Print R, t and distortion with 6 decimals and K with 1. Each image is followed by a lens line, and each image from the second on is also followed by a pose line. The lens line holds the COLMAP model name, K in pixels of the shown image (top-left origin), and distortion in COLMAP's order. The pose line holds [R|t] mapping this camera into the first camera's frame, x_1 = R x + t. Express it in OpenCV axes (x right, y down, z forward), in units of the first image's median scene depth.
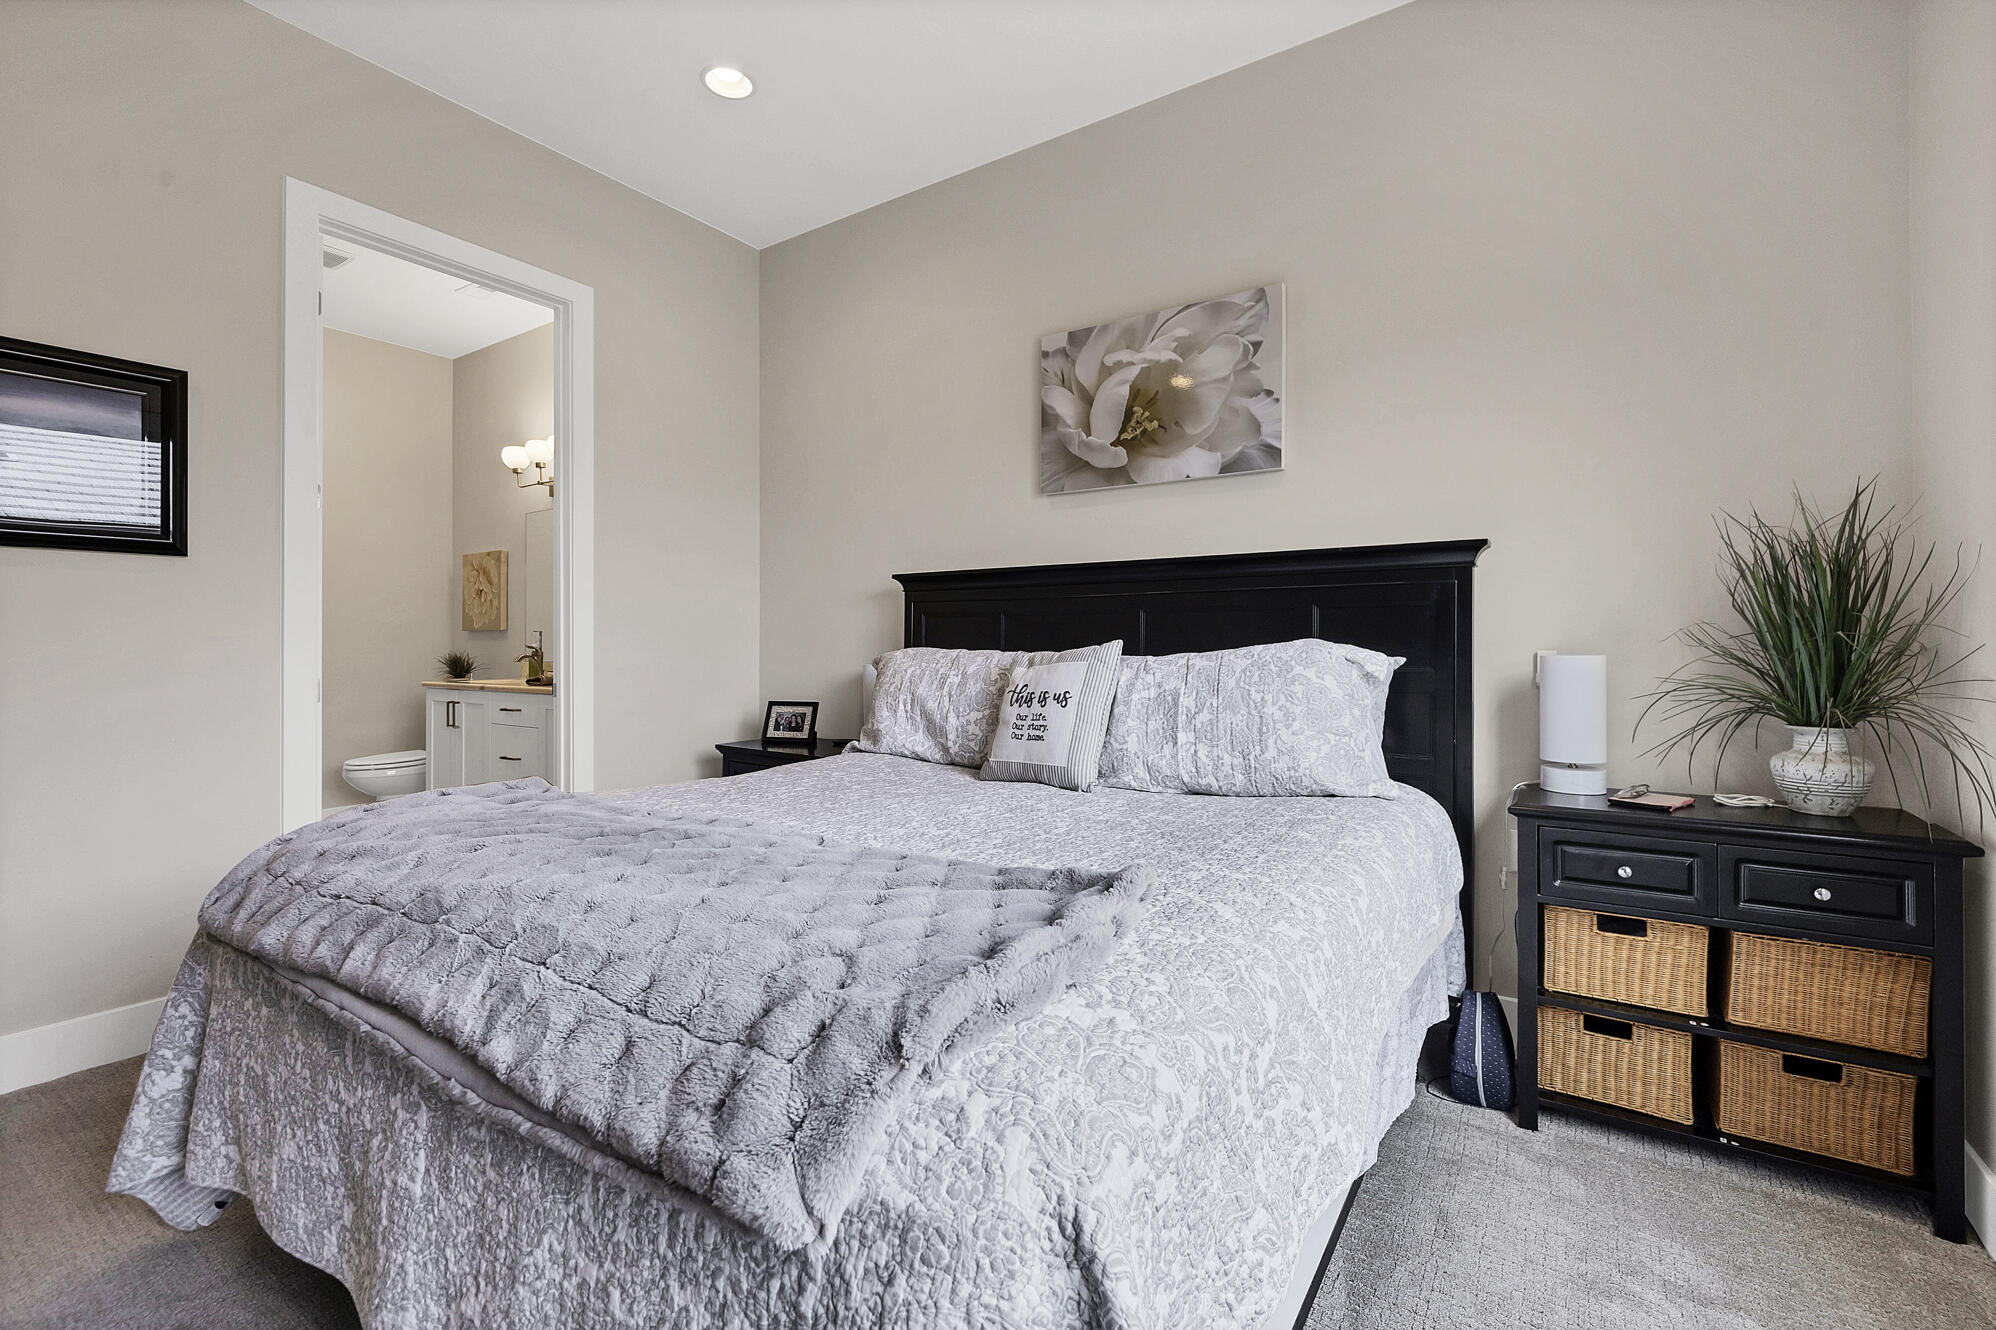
lens RADIAL K [[870.6, 0, 1011.9], [0, 870.6, 640.6], [0, 0, 1]] dist [0.003054, -0.000666]
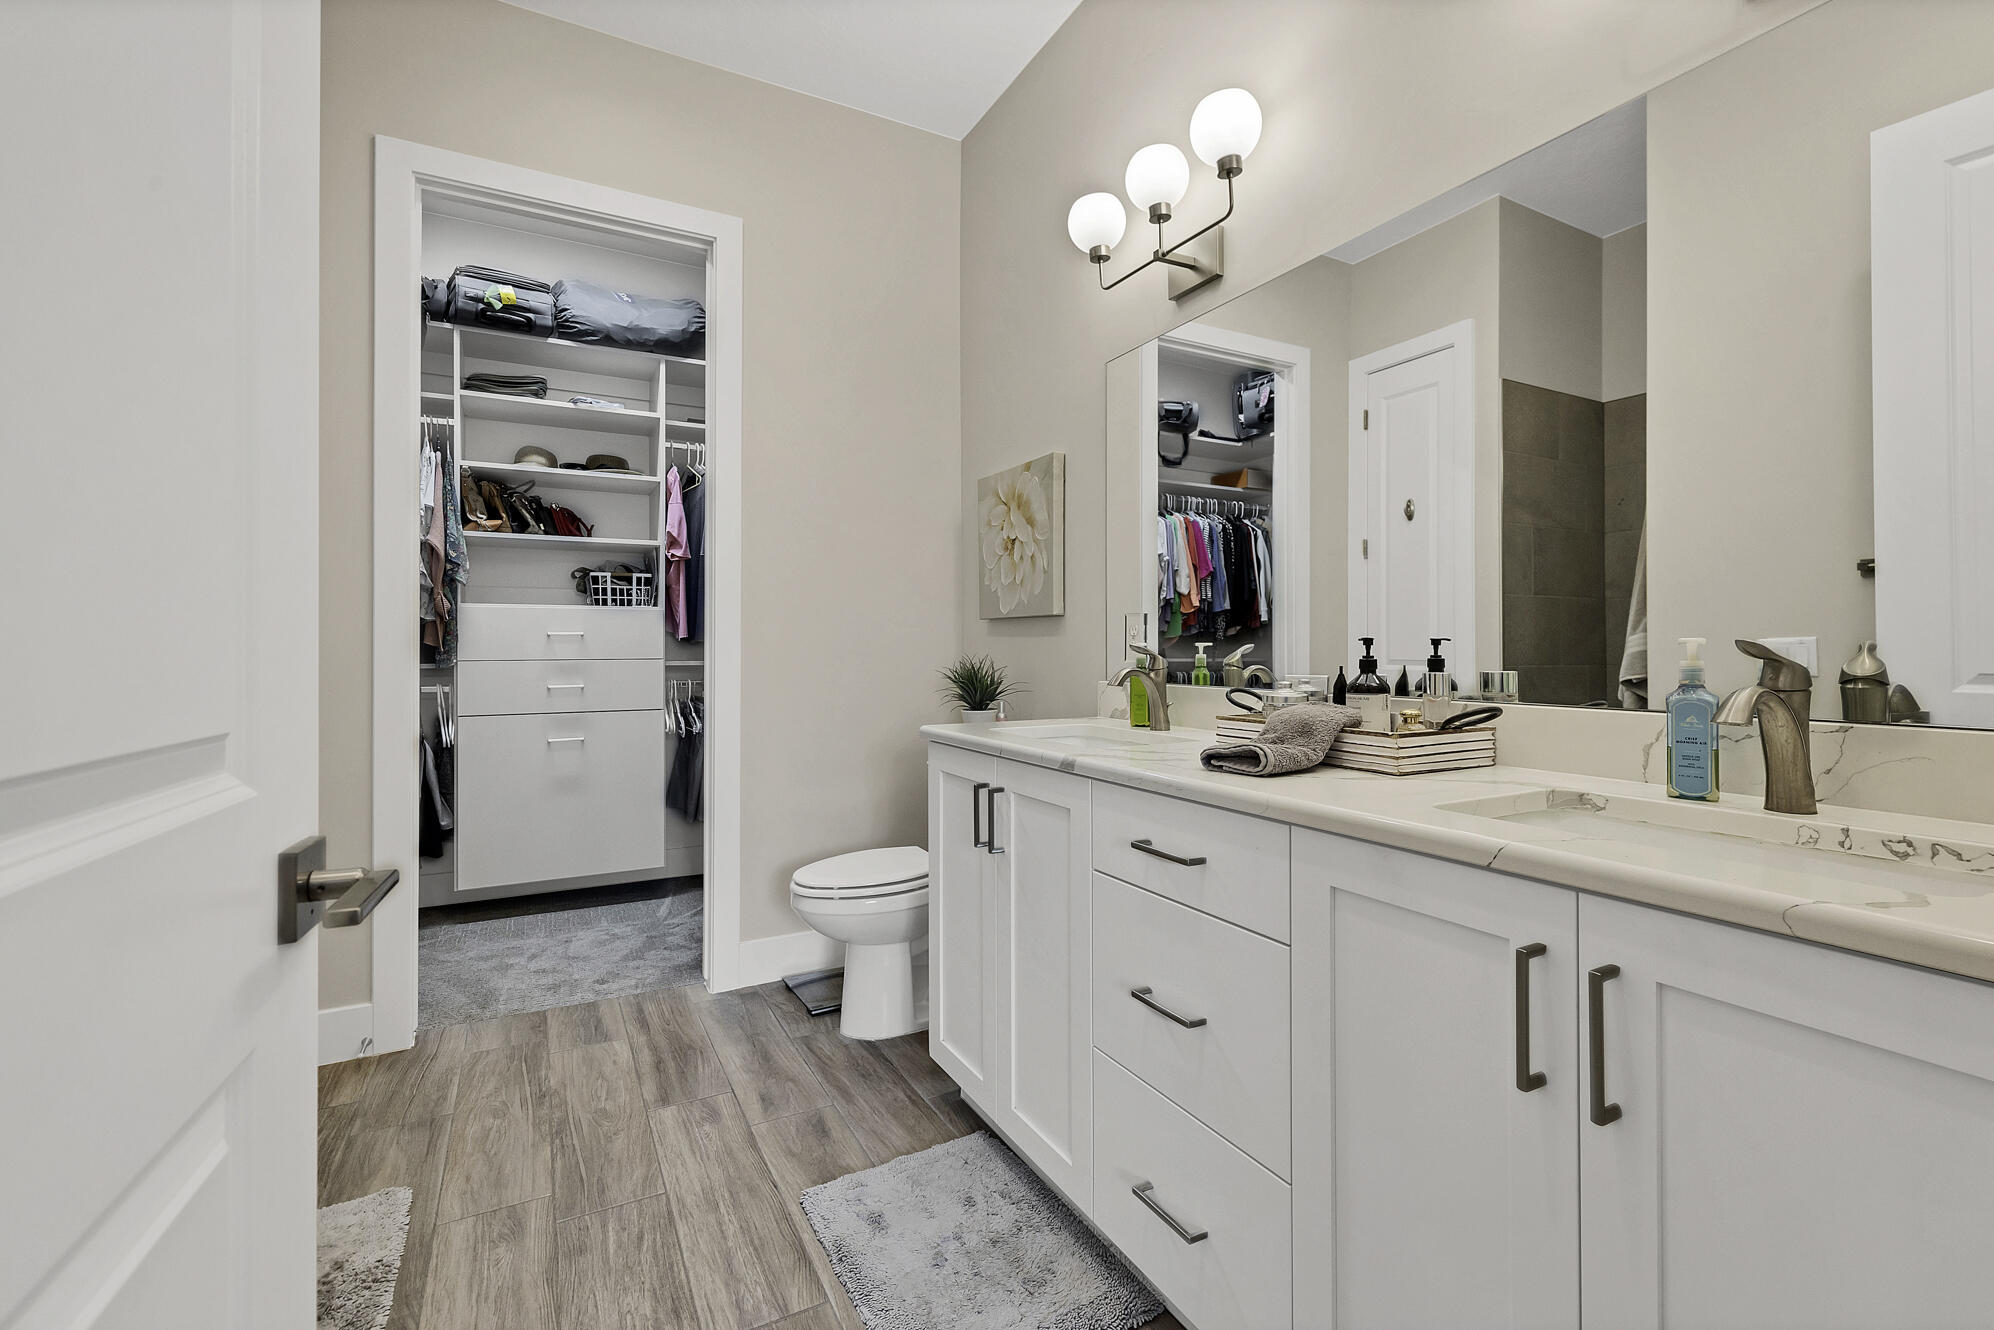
lens RADIAL K [[869.7, 0, 1006.1], [0, 869.7, 657.5], [0, 0, 1]] dist [0.003054, -0.000666]
pose [[0.885626, 0.006180, -0.464358, -0.669649], [0.001021, 0.999883, 0.015256, 0.006828], [0.464398, -0.013985, 0.885516, 0.970618]]
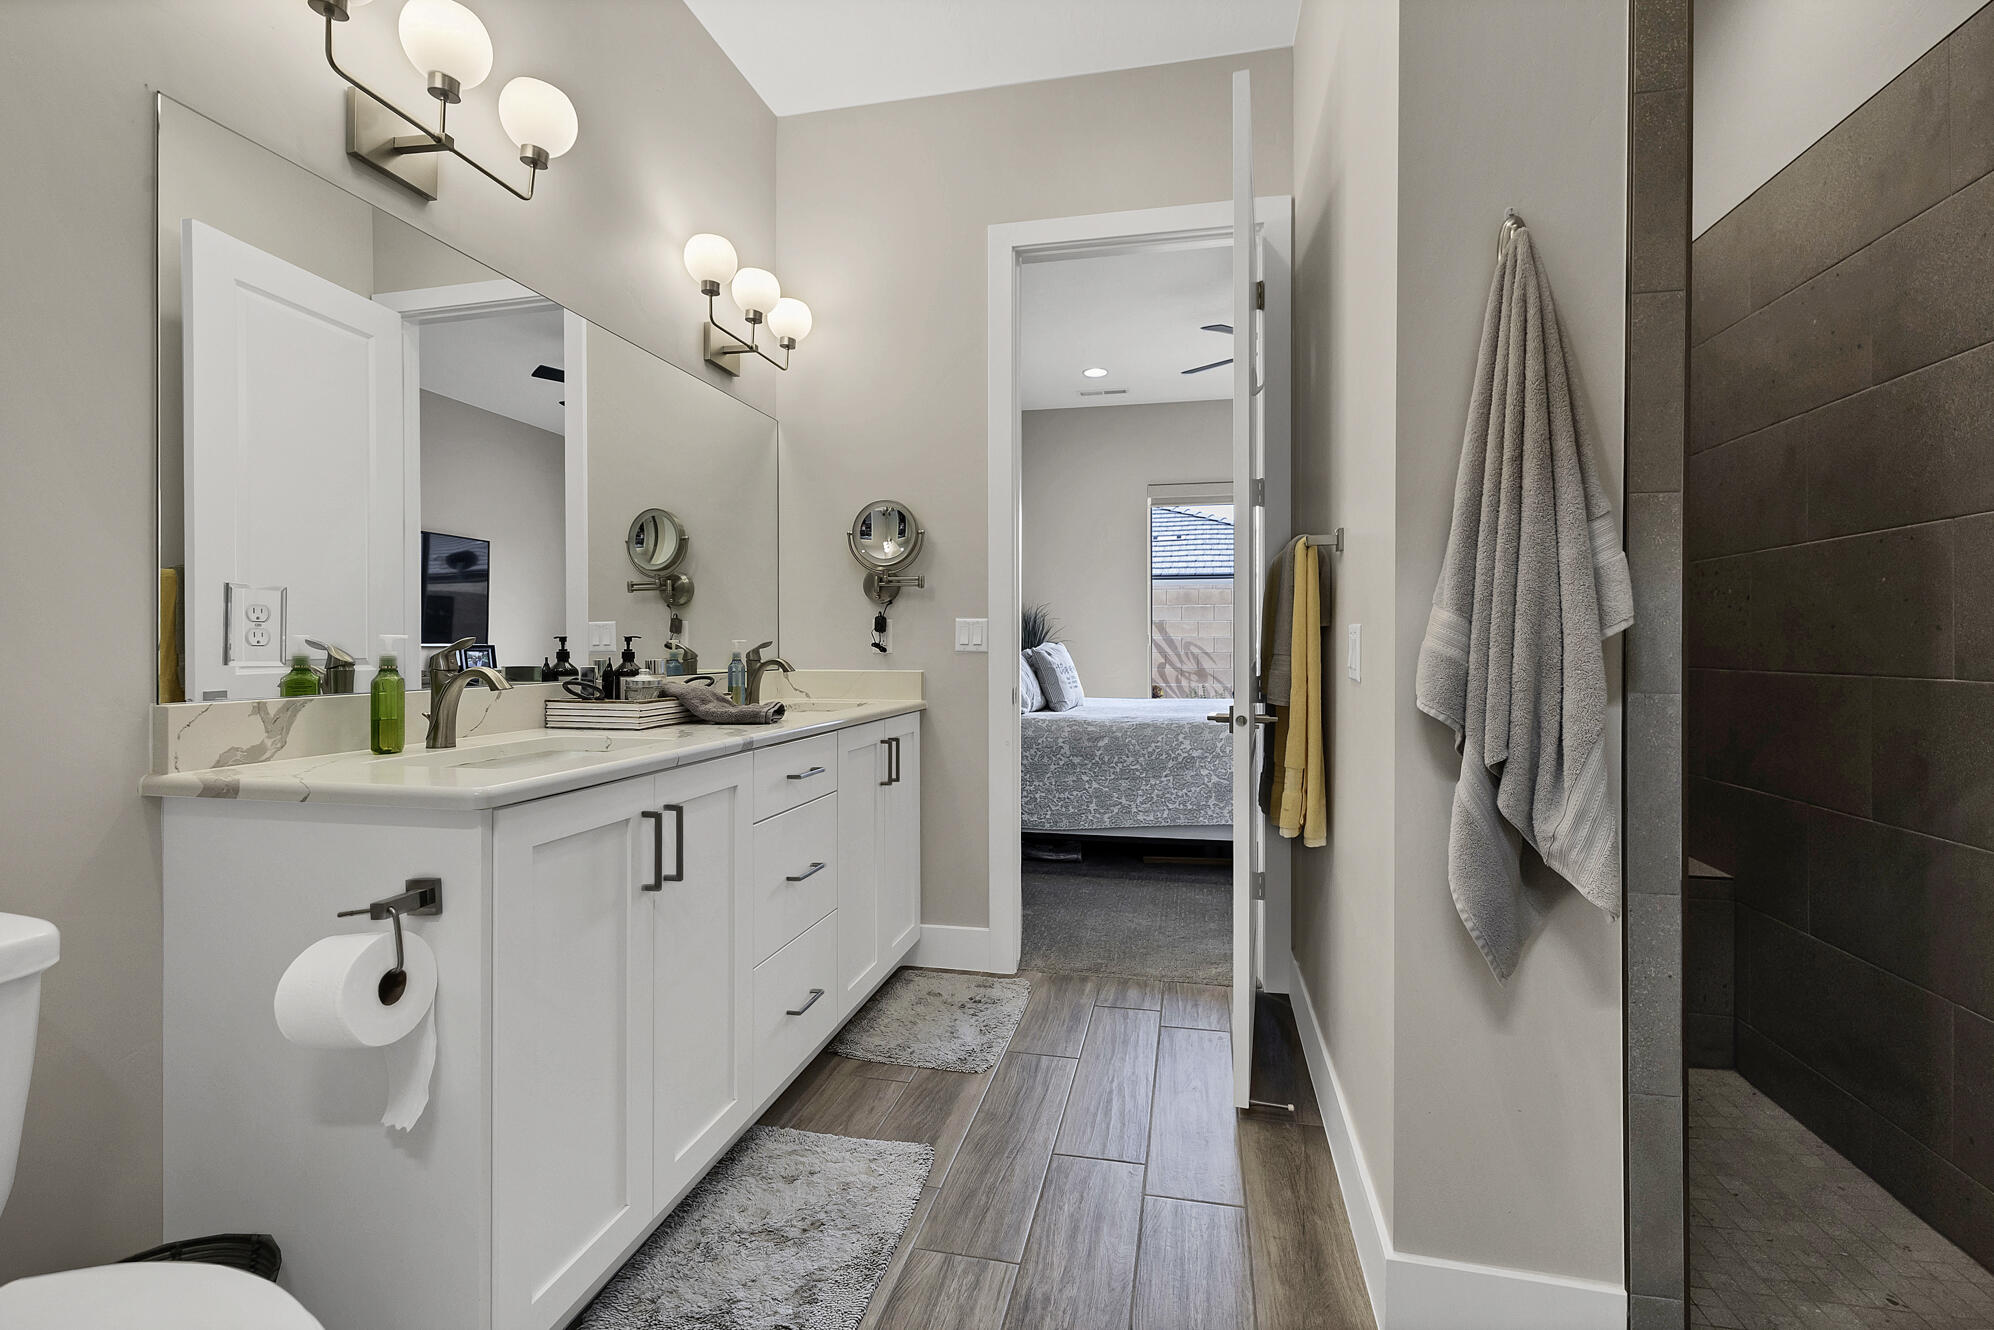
lens RADIAL K [[869.7, 0, 988.6], [0, 869.7, 660.6], [0, 0, 1]] dist [0.003054, -0.000666]
pose [[-0.352915, -0.018895, 0.935465, -1.480827], [-0.012497, 0.999802, 0.015479, 0.008766], [-0.935572, -0.006228, -0.353081, 1.493314]]
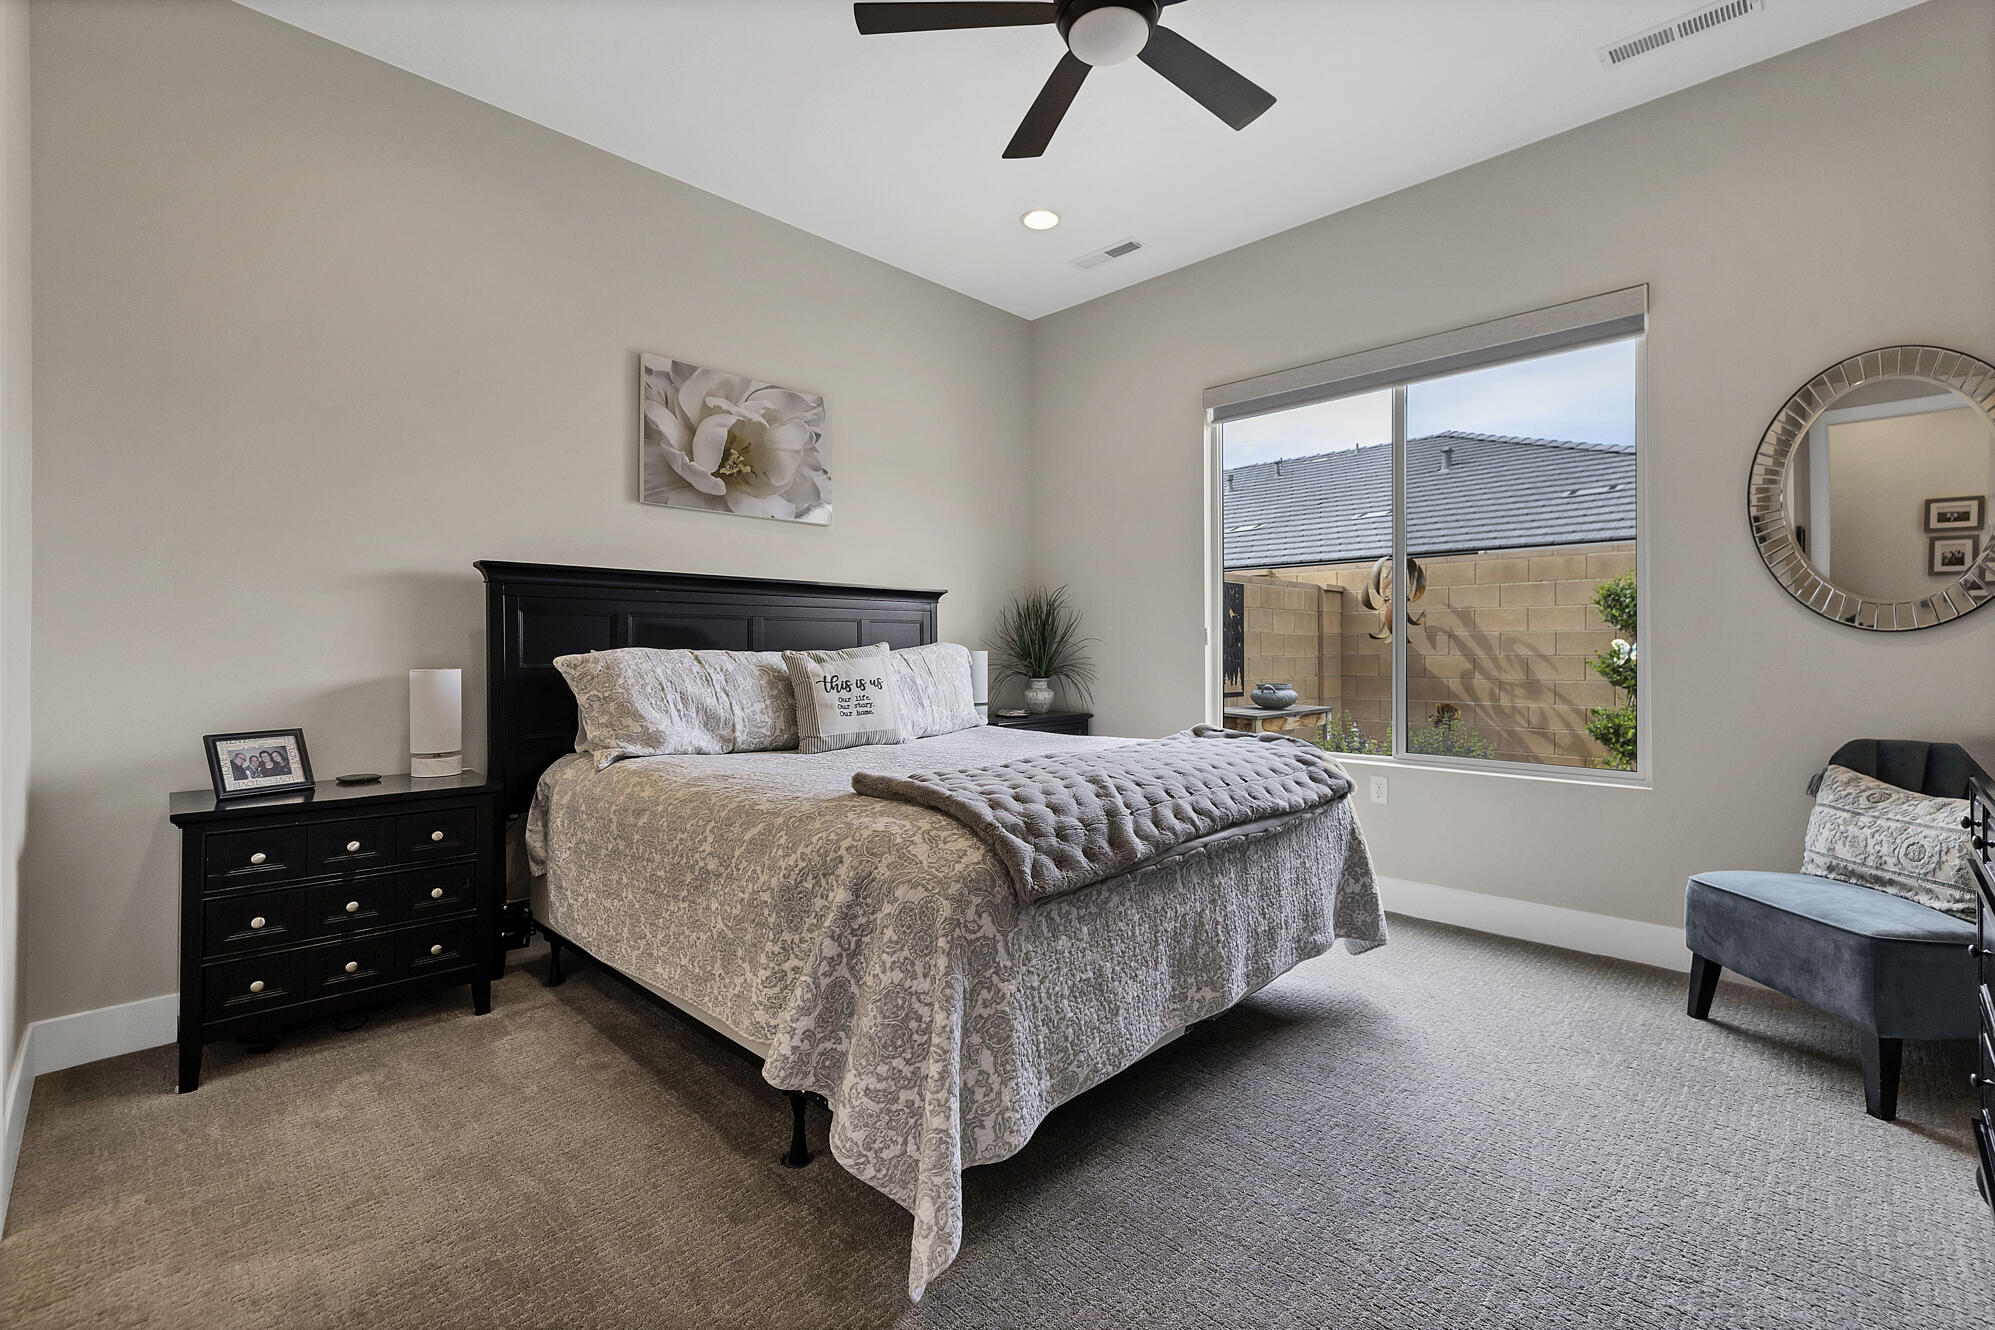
lens RADIAL K [[870.1, 0, 1006.0], [0, 870.1, 645.6], [0, 0, 1]] dist [0.003054, -0.000666]
pose [[0.178619, -0.000620, 0.983918, -0.966953], [-0.005790, 0.999982, 0.001681, 0.000989], [-0.983901, -0.005998, 0.178612, 0.398445]]
